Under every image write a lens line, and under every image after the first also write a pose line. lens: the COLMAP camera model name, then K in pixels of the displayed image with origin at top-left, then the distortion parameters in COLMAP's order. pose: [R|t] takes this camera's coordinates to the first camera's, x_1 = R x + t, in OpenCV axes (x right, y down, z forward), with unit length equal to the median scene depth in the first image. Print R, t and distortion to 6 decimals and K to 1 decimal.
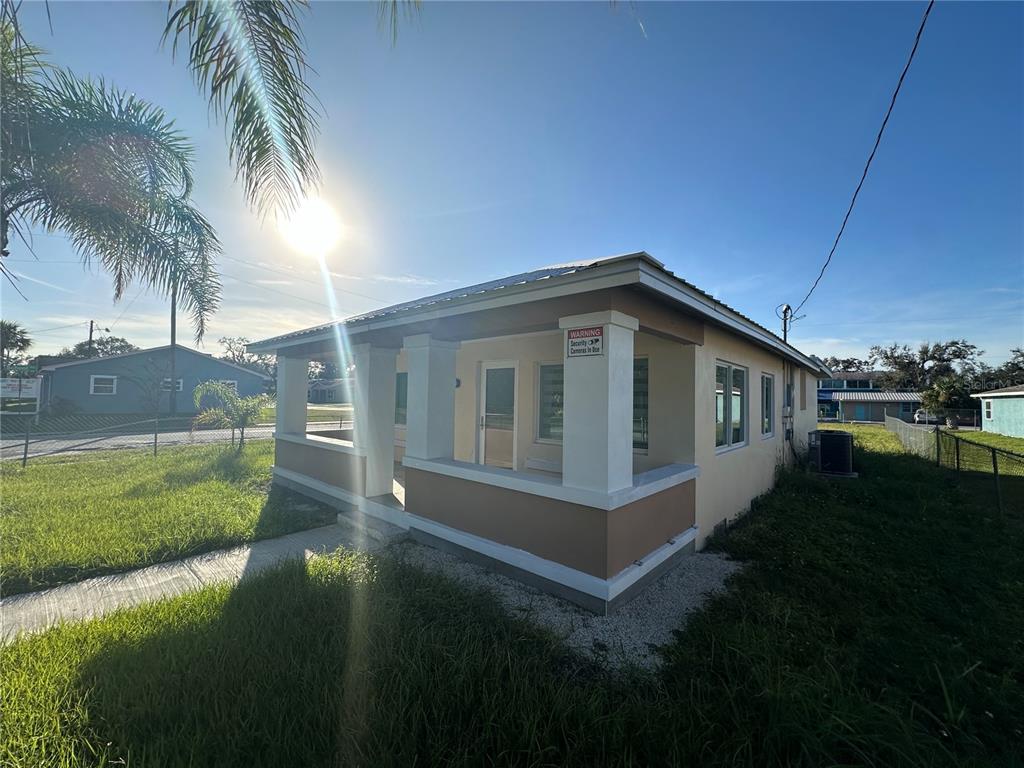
lens RADIAL K [[407.9, 0, 517.2], [0, 407.9, 383.6], [0, 0, 1]] dist [-0.004517, 0.001238]
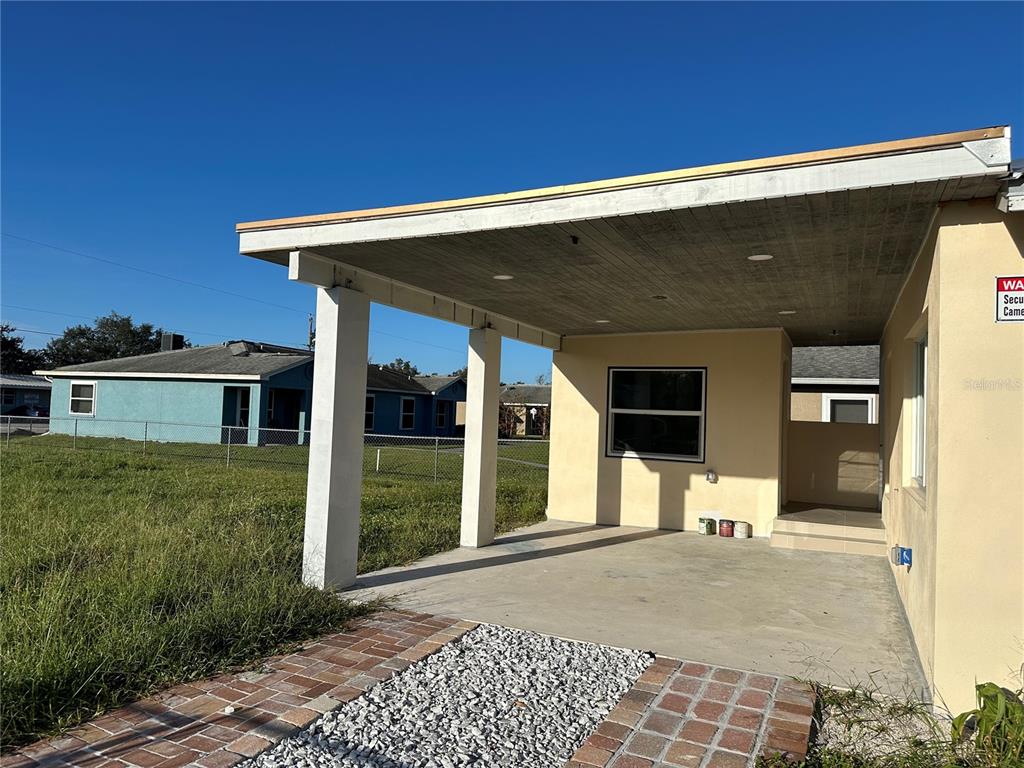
lens RADIAL K [[715.5, 0, 504.4], [0, 715.5, 388.9], [0, 0, 1]] dist [0.043930, -0.054888]
pose [[-0.288017, 0.007847, 0.957593, -0.021205], [-0.076969, 0.996542, -0.031316, 0.017364], [-0.954527, -0.082725, -0.286416, 0.334198]]
